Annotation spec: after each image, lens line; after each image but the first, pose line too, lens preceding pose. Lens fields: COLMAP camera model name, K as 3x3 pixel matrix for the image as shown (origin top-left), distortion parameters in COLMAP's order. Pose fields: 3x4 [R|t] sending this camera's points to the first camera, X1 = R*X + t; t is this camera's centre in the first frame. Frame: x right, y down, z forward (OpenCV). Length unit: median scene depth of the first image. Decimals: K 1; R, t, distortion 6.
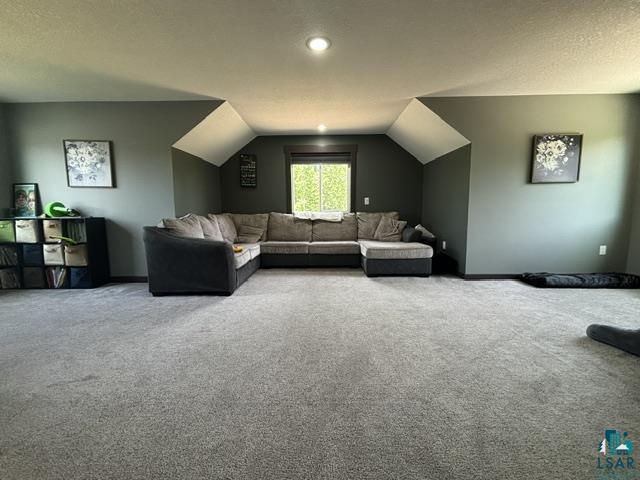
lens RADIAL K [[259.8, 0, 318.6], [0, 259.8, 240.6], [0, 0, 1]] dist [0.001597, -0.000146]
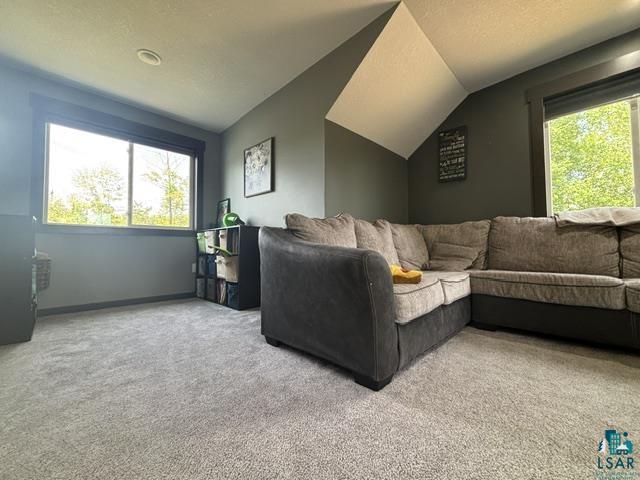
lens RADIAL K [[259.8, 0, 318.6], [0, 259.8, 240.6], [0, 0, 1]] dist [0.001597, -0.000146]
pose [[0.721392, -0.017307, -0.692311, -0.106696], [-0.075689, 0.991729, -0.103661, 0.027818], [0.688378, 0.127181, 0.714115, 0.520677]]
